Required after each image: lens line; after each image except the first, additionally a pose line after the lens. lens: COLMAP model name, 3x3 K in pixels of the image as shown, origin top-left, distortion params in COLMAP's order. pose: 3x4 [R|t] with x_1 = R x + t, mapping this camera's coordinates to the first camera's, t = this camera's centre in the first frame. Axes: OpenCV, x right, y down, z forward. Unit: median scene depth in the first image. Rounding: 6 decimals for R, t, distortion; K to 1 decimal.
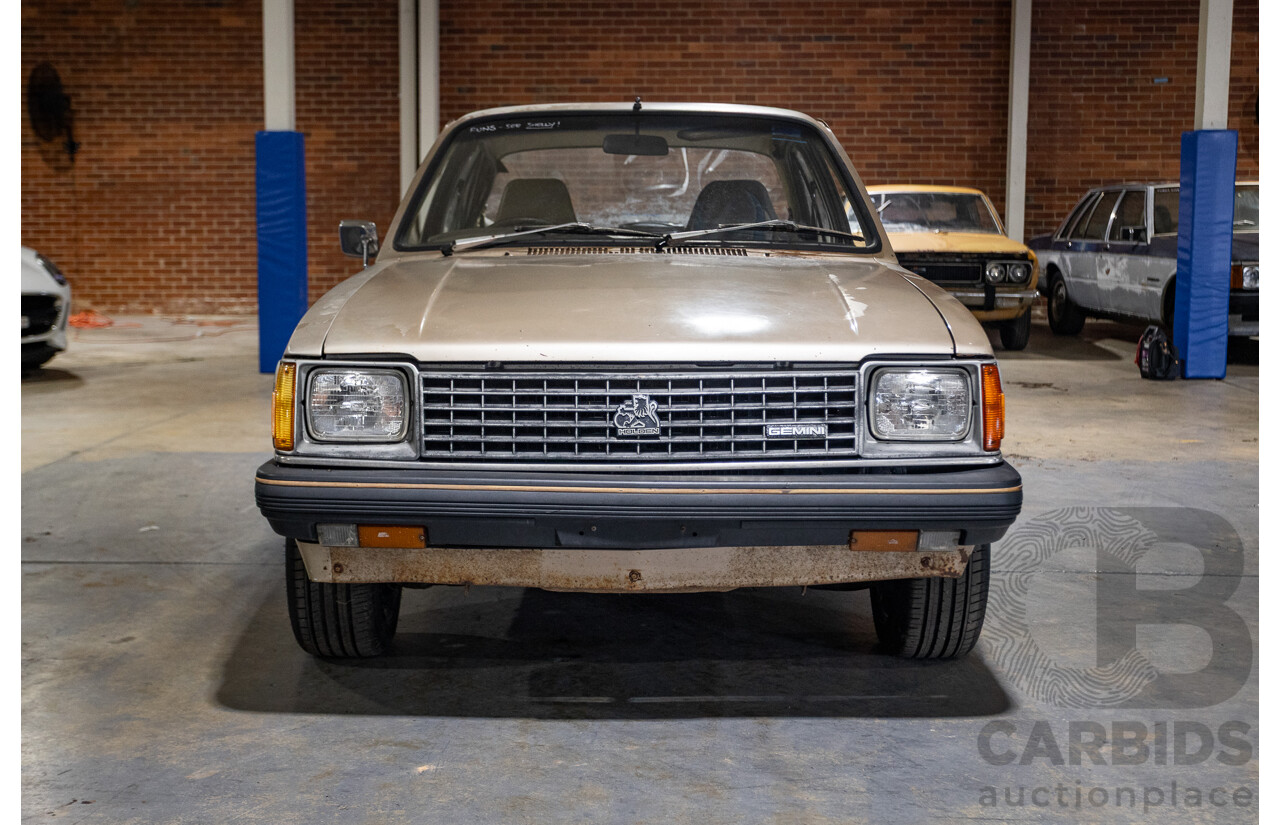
lens RADIAL K [[1611.1, 0, 644.1], [0, 1611.1, 387.6], [0, 0, 1]] dist [-0.005838, 0.010943]
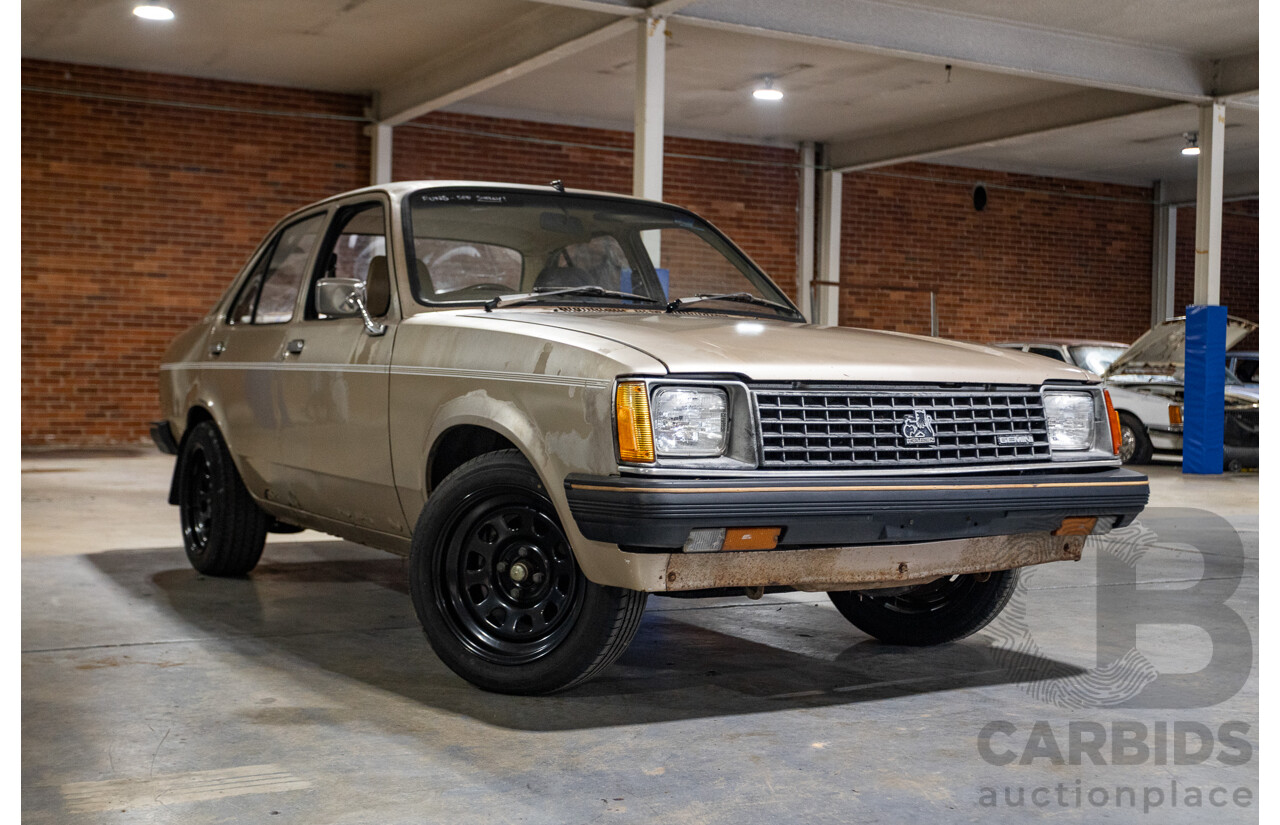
lens RADIAL K [[1565.8, 0, 640.0], [0, 1565.8, 412.5], [0, 0, 1]] dist [0.007952, 0.012214]
pose [[0.851651, 0.003473, 0.524097, -0.768728], [0.039730, 0.996673, -0.071164, 0.079258], [-0.522601, 0.081429, 0.848680, 0.134513]]
